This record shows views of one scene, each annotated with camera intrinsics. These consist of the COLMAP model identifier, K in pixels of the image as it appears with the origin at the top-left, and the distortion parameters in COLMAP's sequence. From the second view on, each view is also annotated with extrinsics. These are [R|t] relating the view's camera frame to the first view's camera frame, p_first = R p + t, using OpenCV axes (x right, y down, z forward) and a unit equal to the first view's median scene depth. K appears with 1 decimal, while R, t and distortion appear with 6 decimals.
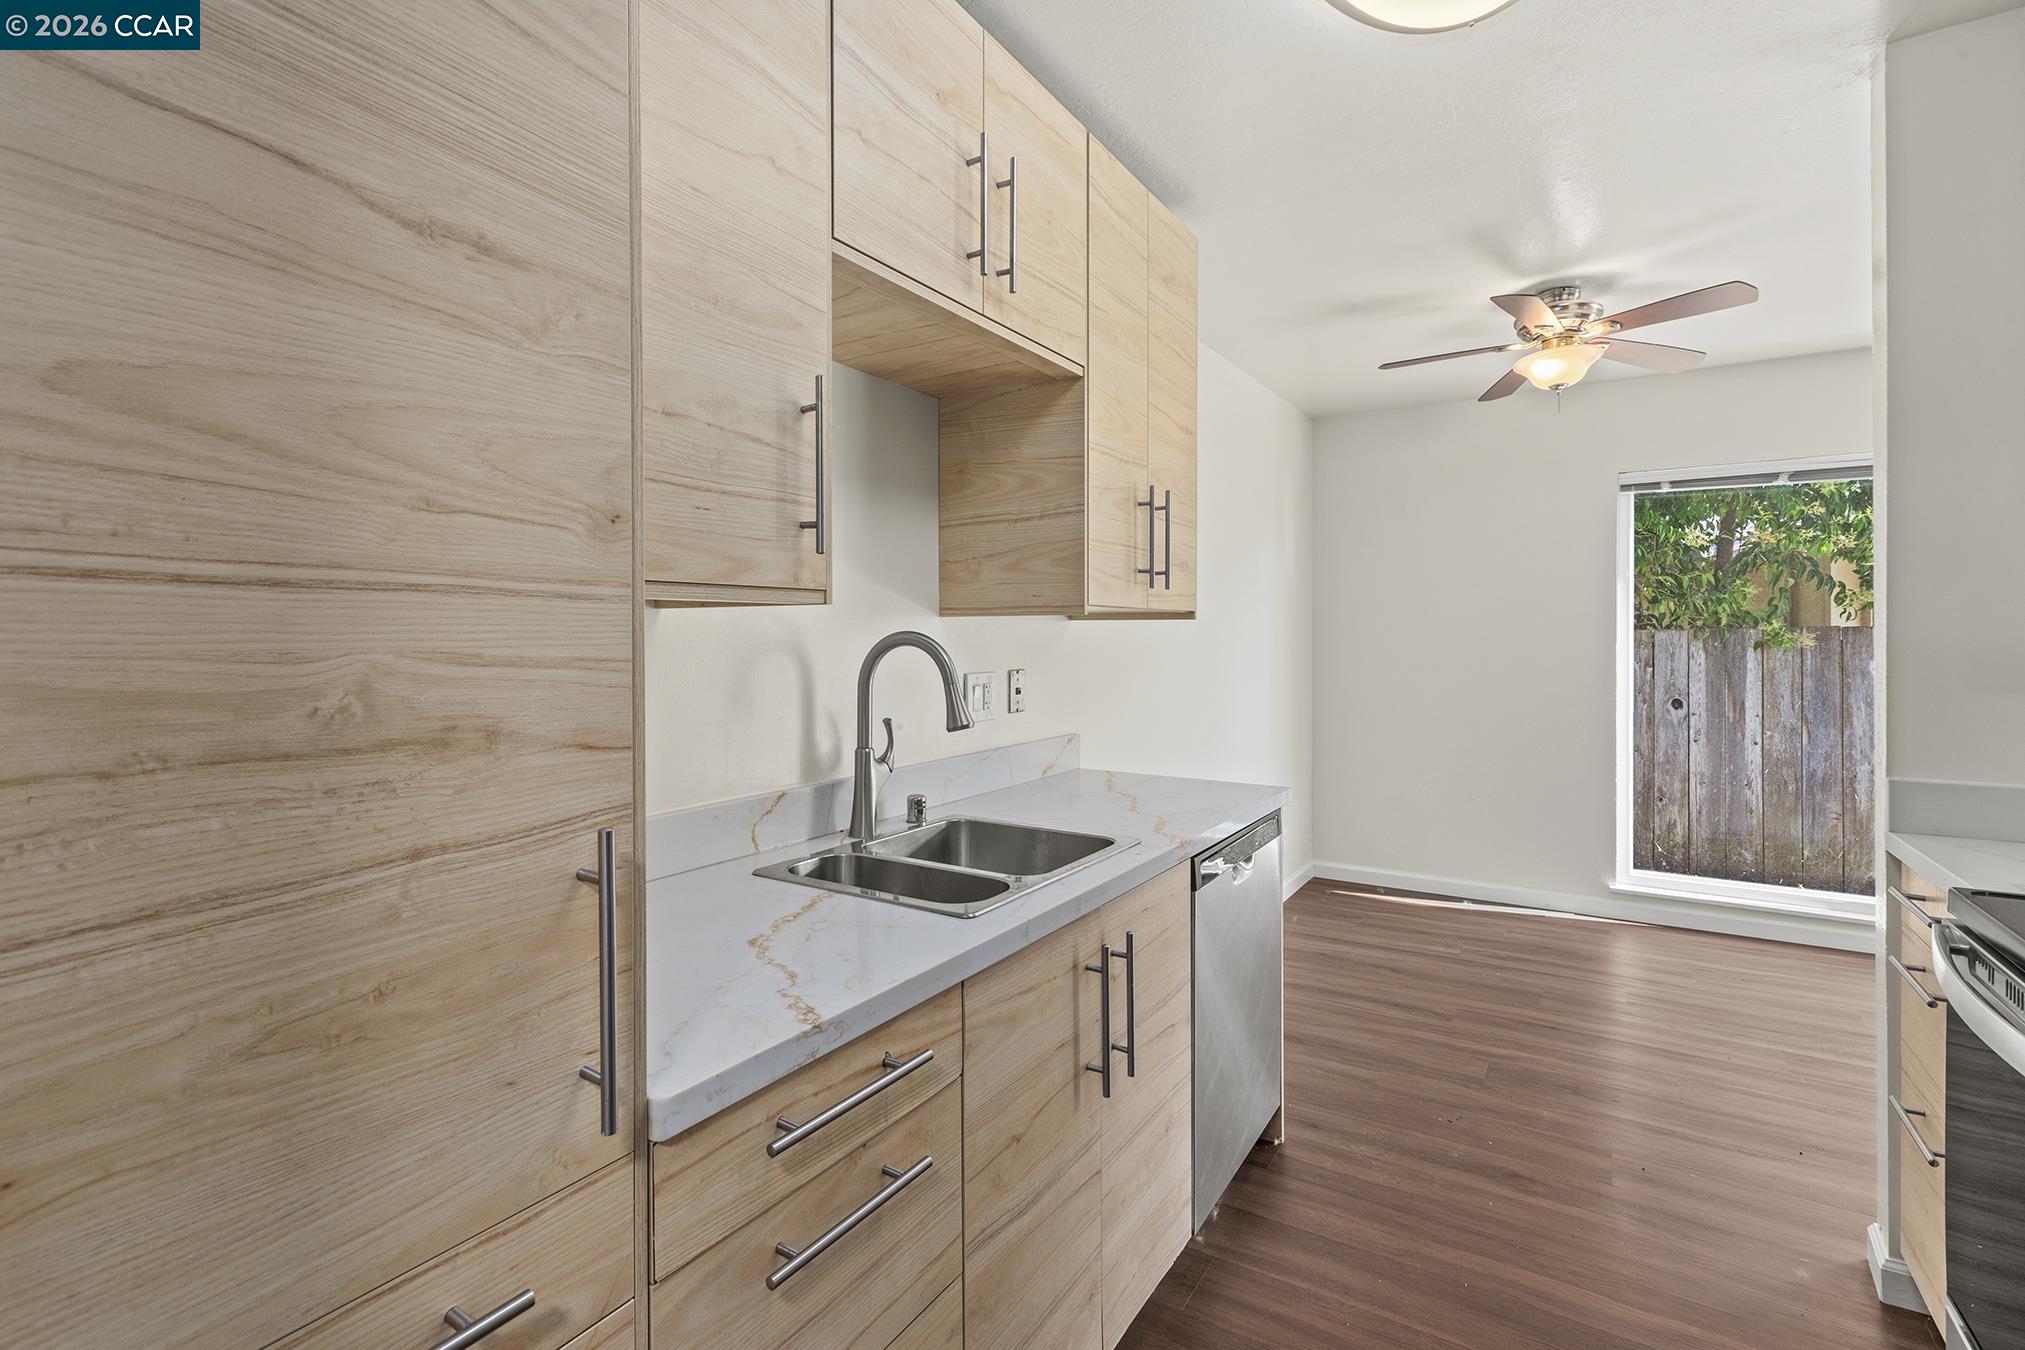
lens RADIAL K [[914.3, 0, 1010.6], [0, 914.3, 639.6], [0, 0, 1]] dist [0.002284, -0.000403]
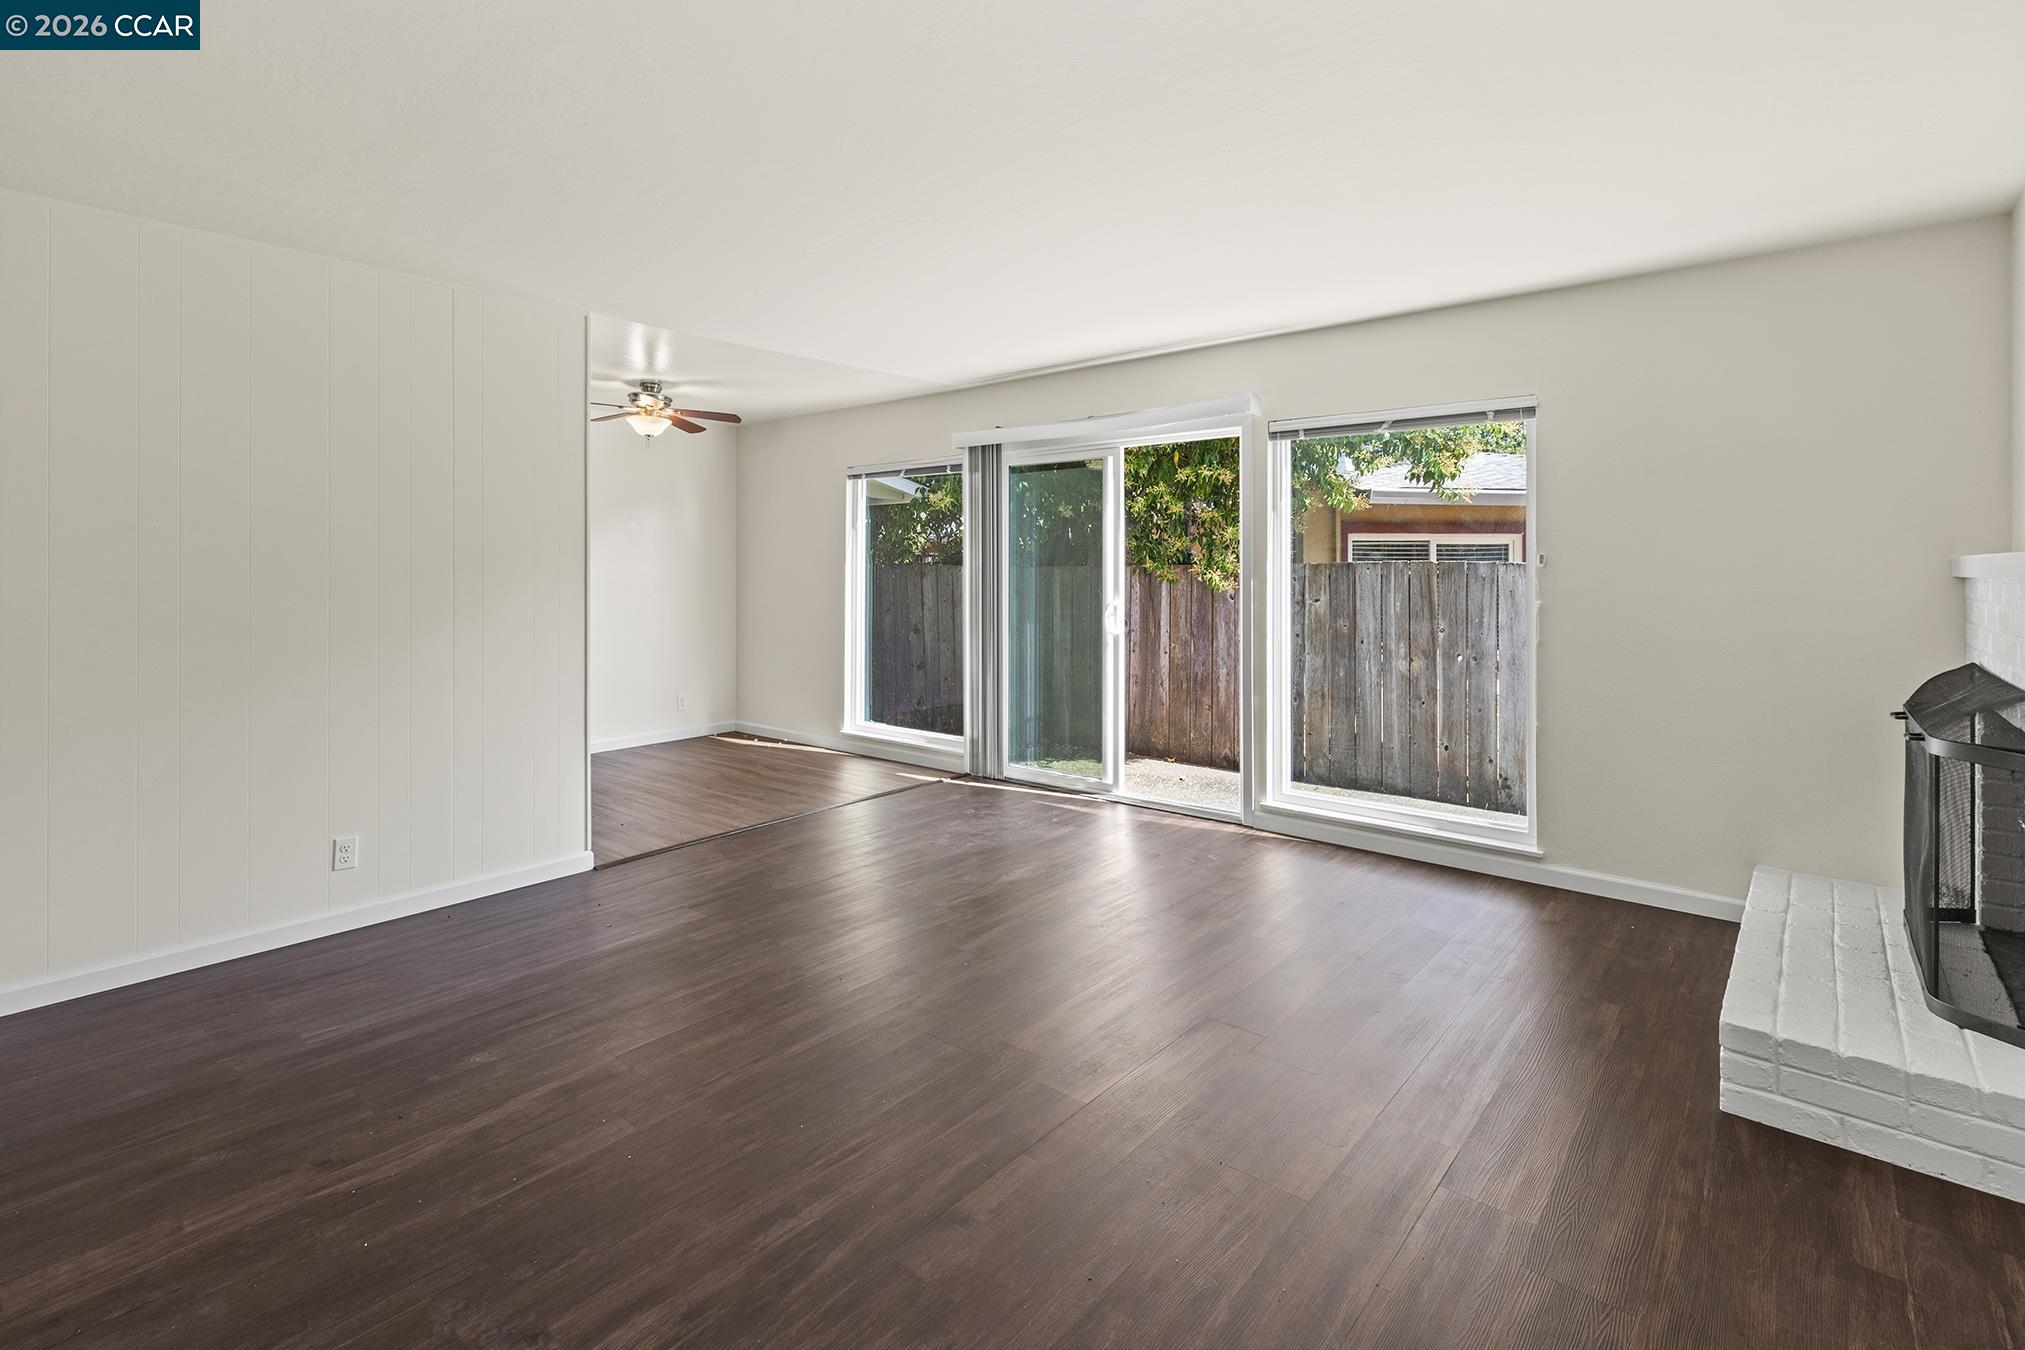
lens RADIAL K [[946.8, 0, 1011.6], [0, 946.8, 553.4], [0, 0, 1]] dist [0.002323, 0.000218]
pose [[0.992837, 0.000603, -0.119476, 1.572444], [-0.003164, 0.999769, -0.021244, 0.000007], [0.119436, 0.021470, 0.992610, -0.802047]]
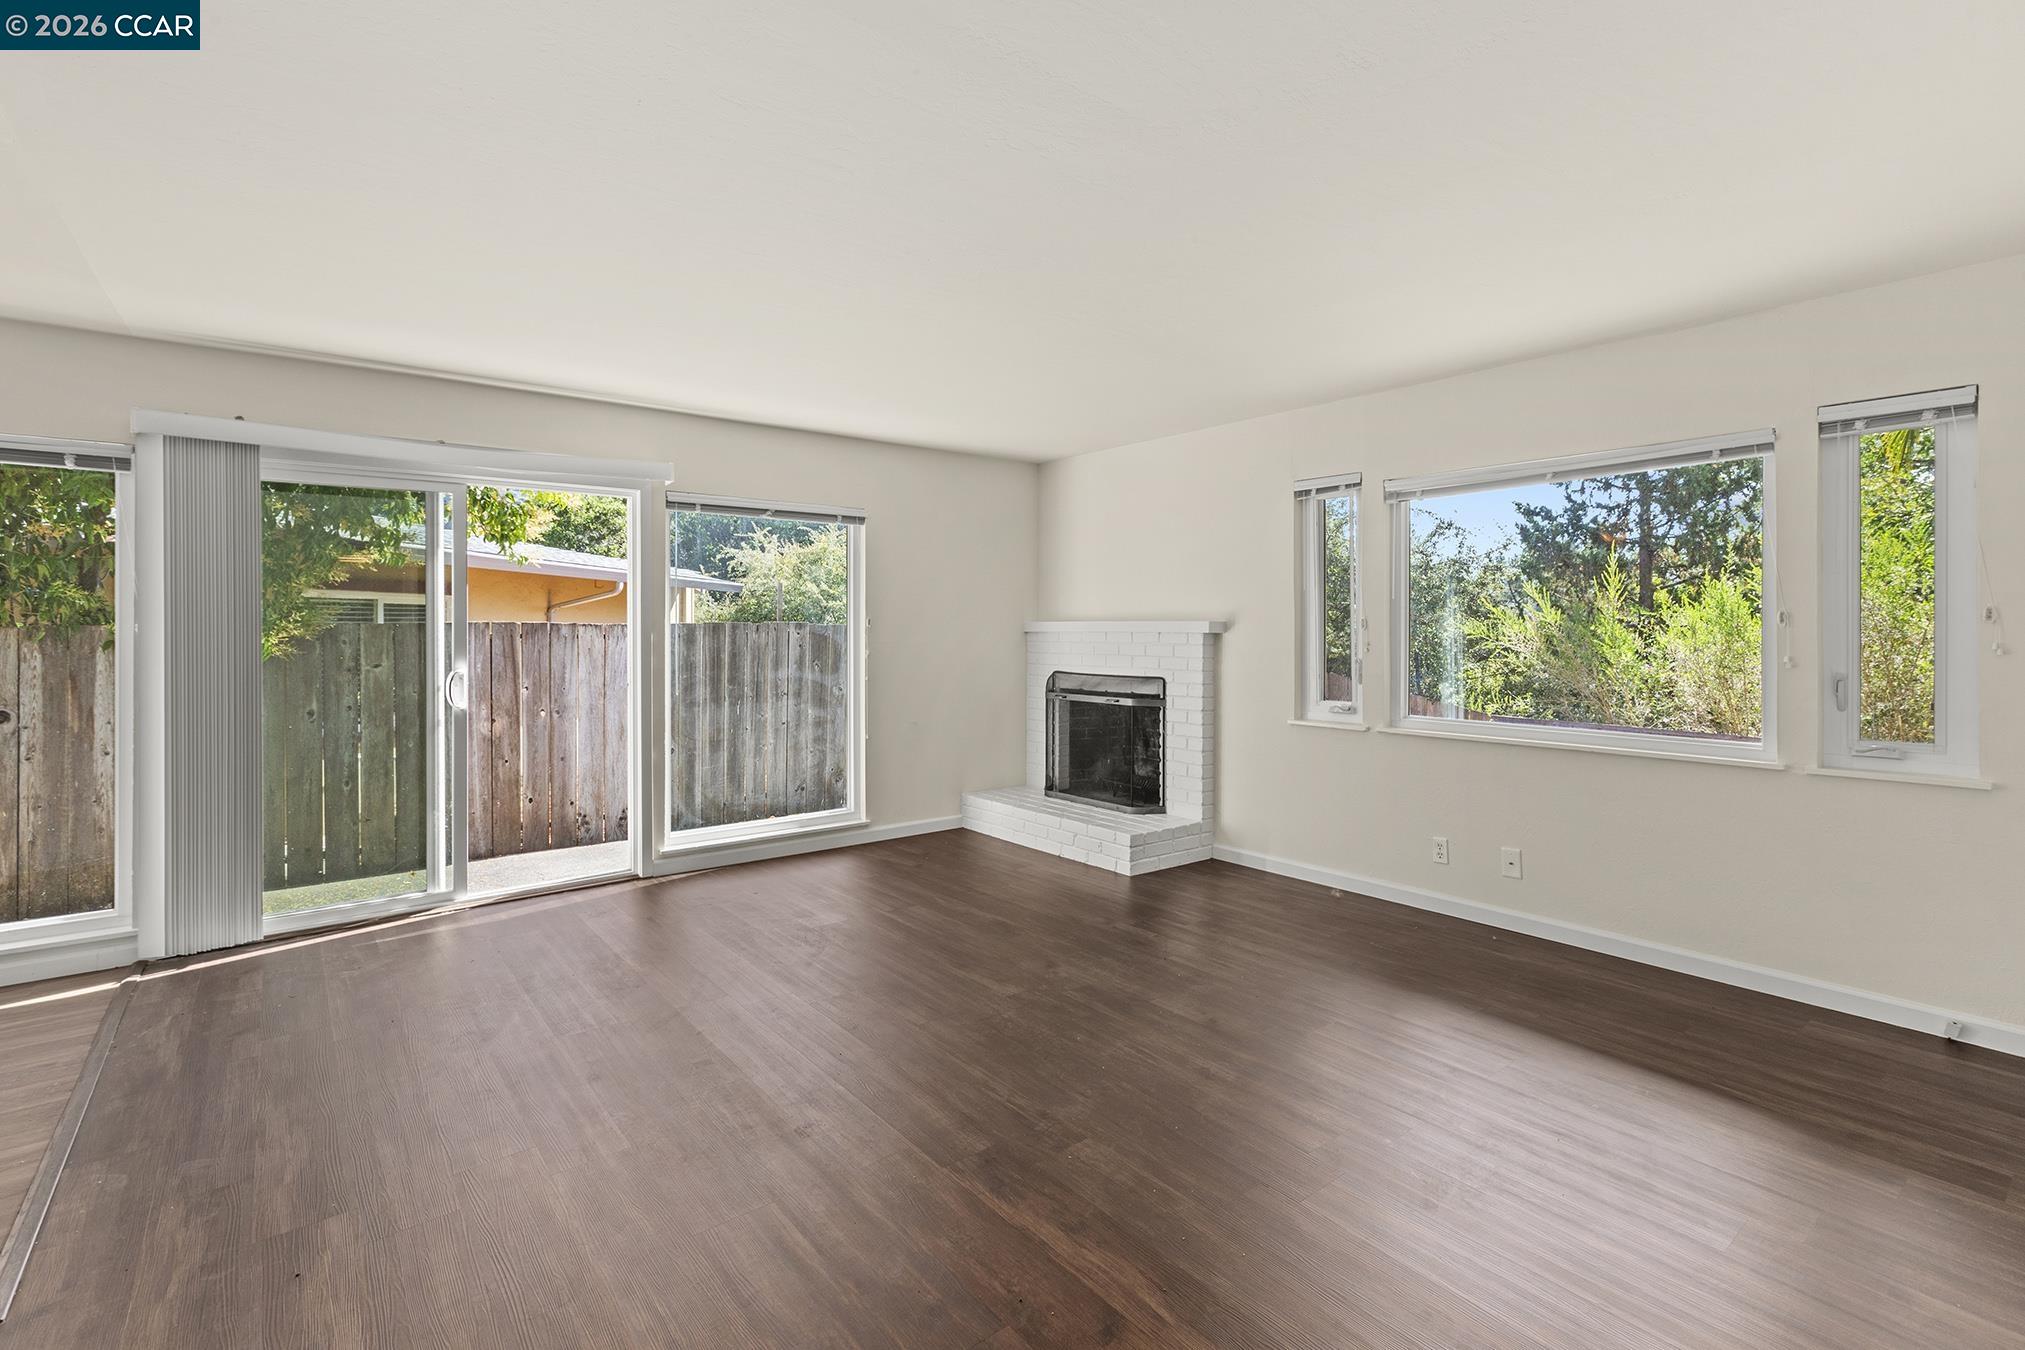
lens RADIAL K [[929.7, 0, 1034.4], [0, 929.7, 625.5], [0, 0, 1]] dist [0.000941, -0.000609]
pose [[0.301101, 0.002970, 0.953588, 0.447913], [0.007286, 0.999959, -0.005415, -0.002209], [-0.953565, 0.008578, 0.301066, -0.306888]]
